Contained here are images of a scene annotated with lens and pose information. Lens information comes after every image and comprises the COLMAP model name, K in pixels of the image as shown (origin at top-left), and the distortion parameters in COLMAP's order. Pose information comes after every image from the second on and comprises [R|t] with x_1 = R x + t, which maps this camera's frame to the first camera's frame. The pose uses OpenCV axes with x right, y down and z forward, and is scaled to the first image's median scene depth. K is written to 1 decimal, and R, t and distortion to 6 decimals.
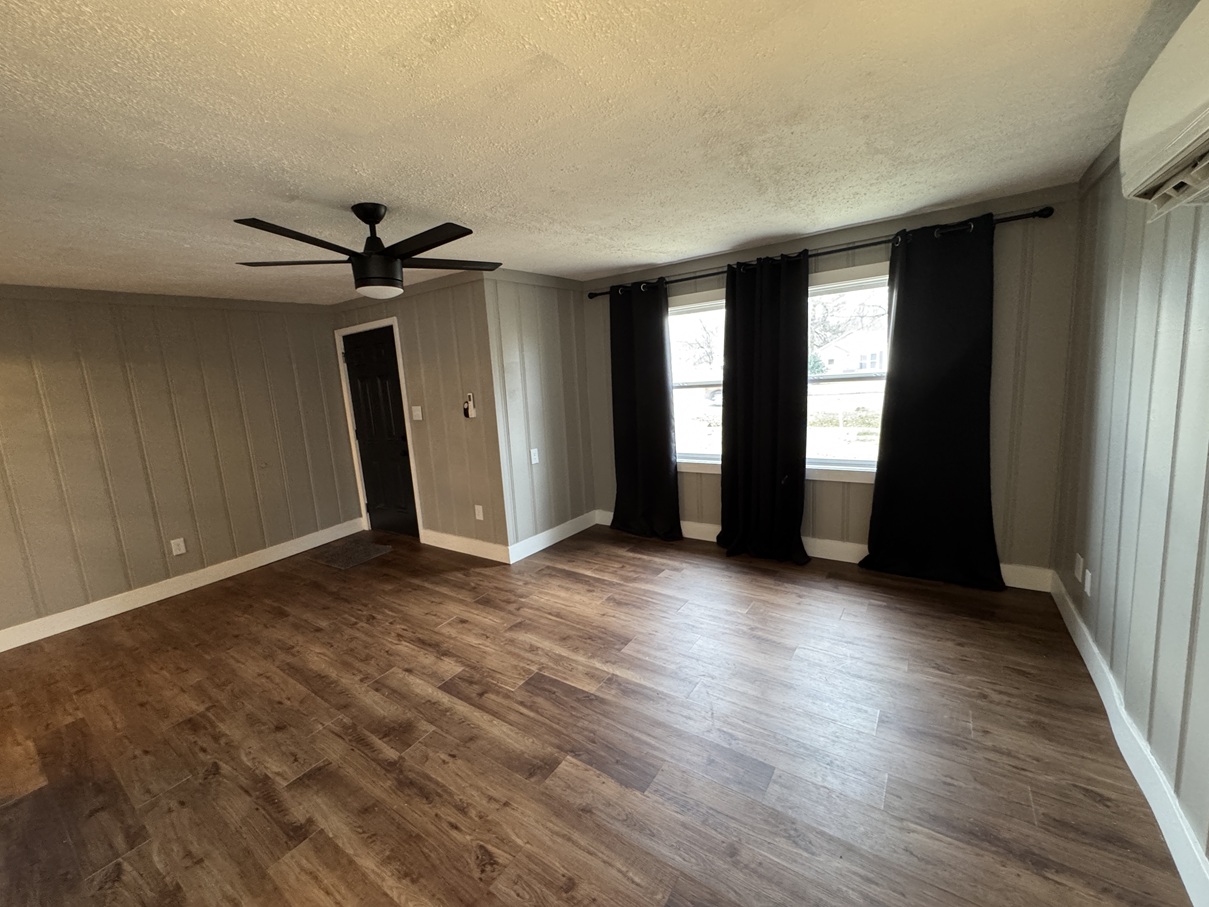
lens RADIAL K [[485.6, 0, 593.0], [0, 485.6, 445.3], [0, 0, 1]] dist [-0.002315, 0.000277]
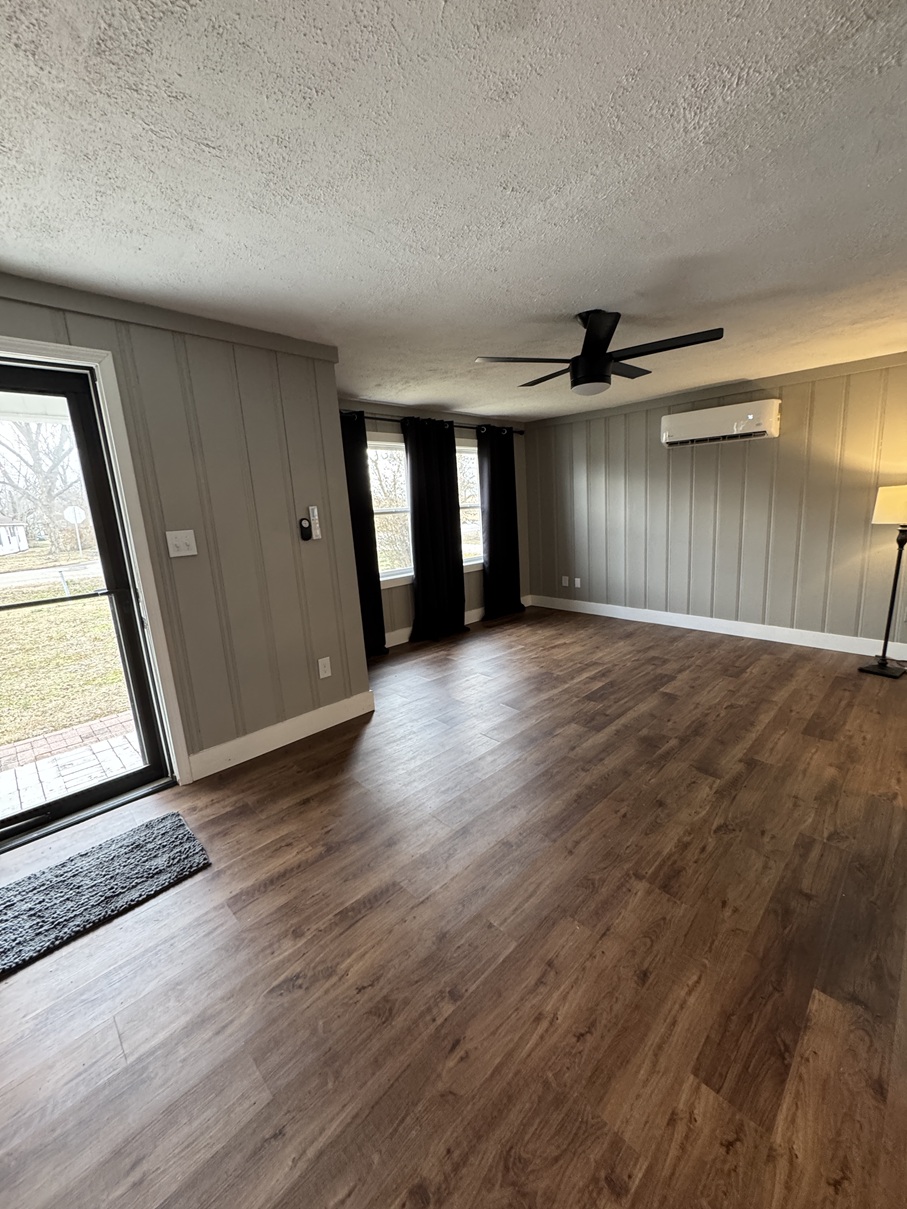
lens RADIAL K [[485.6, 0, 457.1], [0, 485.6, 598.6], [0, 0, 1]] dist [-0.002315, 0.000277]
pose [[0.172741, -0.128184, 0.976591, -1.467560], [0.182792, 0.978444, 0.096094, -0.001752], [-0.967857, 0.161913, 0.192448, 1.025229]]
